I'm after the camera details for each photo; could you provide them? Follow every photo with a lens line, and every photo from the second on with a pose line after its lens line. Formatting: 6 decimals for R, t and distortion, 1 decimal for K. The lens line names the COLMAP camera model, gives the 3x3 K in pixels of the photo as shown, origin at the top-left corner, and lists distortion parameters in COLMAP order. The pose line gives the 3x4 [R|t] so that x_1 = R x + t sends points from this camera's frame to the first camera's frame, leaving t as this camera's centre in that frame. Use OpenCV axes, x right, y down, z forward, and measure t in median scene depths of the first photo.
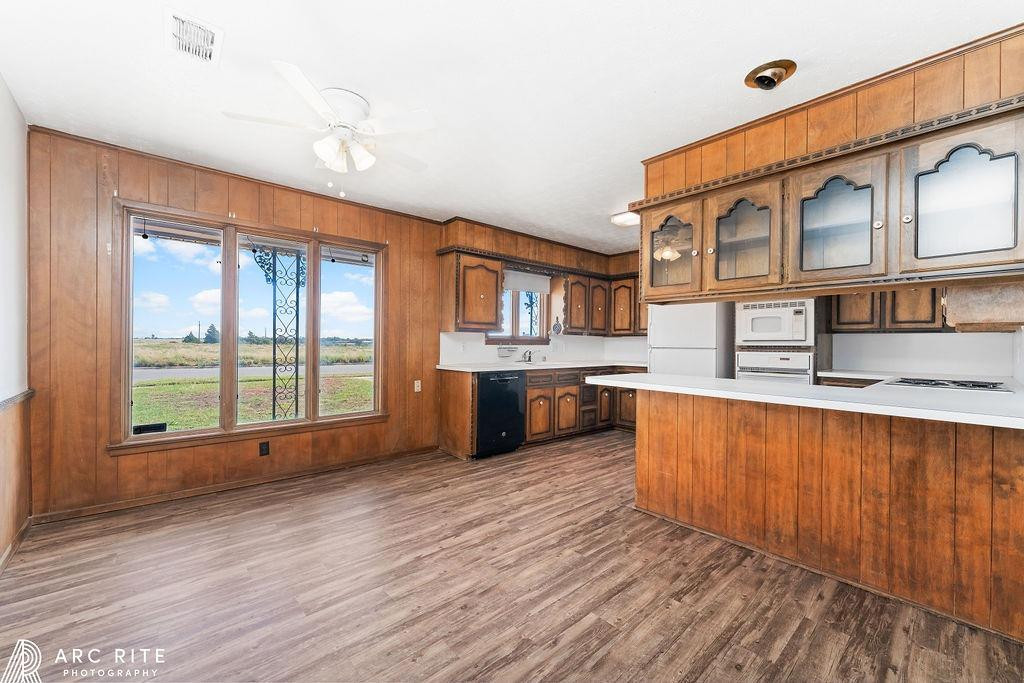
lens RADIAL K [[411.4, 0, 514.6], [0, 411.4, 342.2], [0, 0, 1]] dist [0.004150, 0.000186]
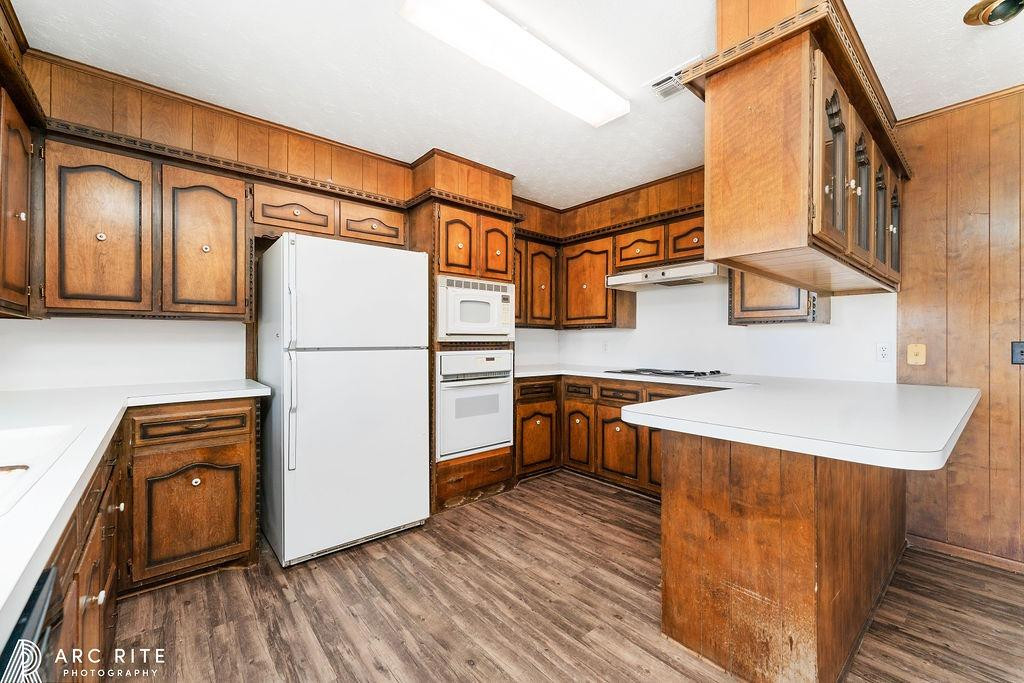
lens RADIAL K [[411.4, 0, 514.6], [0, 411.4, 342.2], [0, 0, 1]] dist [0.004150, 0.000186]
pose [[0.017598, -0.011958, 0.999774, -0.106383], [-0.004131, 0.999919, 0.012032, 0.000481], [-0.999837, -0.004342, 0.017547, 1.008983]]
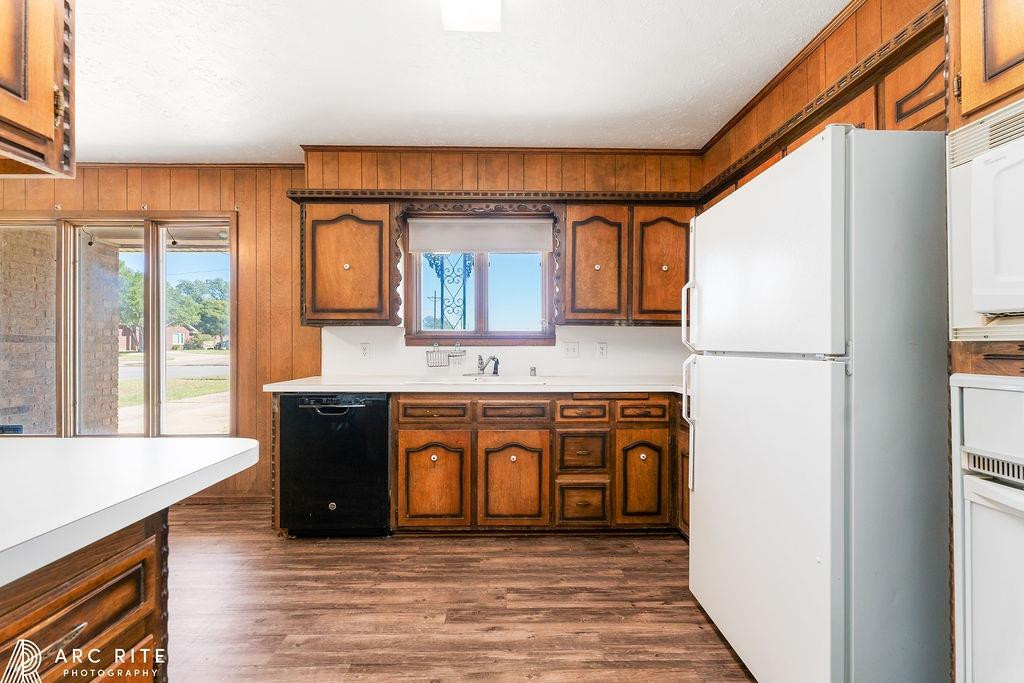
lens RADIAL K [[411.4, 0, 514.6], [0, 411.4, 342.2], [0, 0, 1]] dist [0.004150, 0.000186]
pose [[0.759332, -0.012795, -0.650577, 0.587443], [0.010548, 0.999917, -0.007354, 0.008318], [0.650618, -0.001278, 0.759404, 0.819464]]
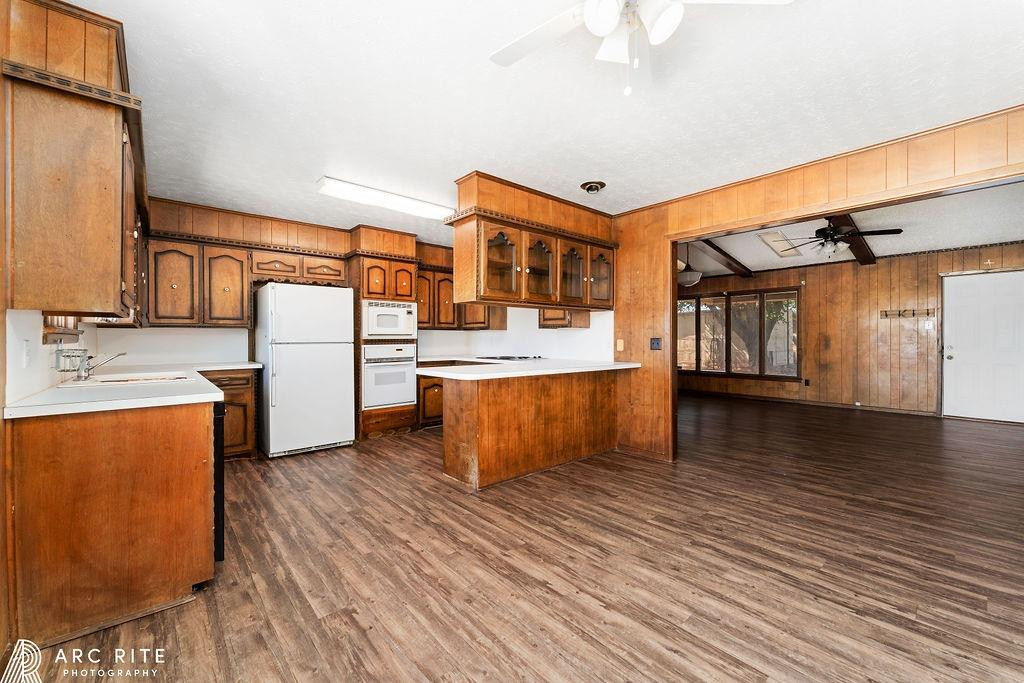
lens RADIAL K [[411.4, 0, 514.6], [0, 411.4, 342.2], [0, 0, 1]] dist [0.004150, 0.000186]
pose [[0.013281, -0.018996, 0.999731, -0.604729], [-0.000214, 0.999819, 0.019000, -0.005826], [-0.999912, -0.000466, 0.013275, 0.685796]]
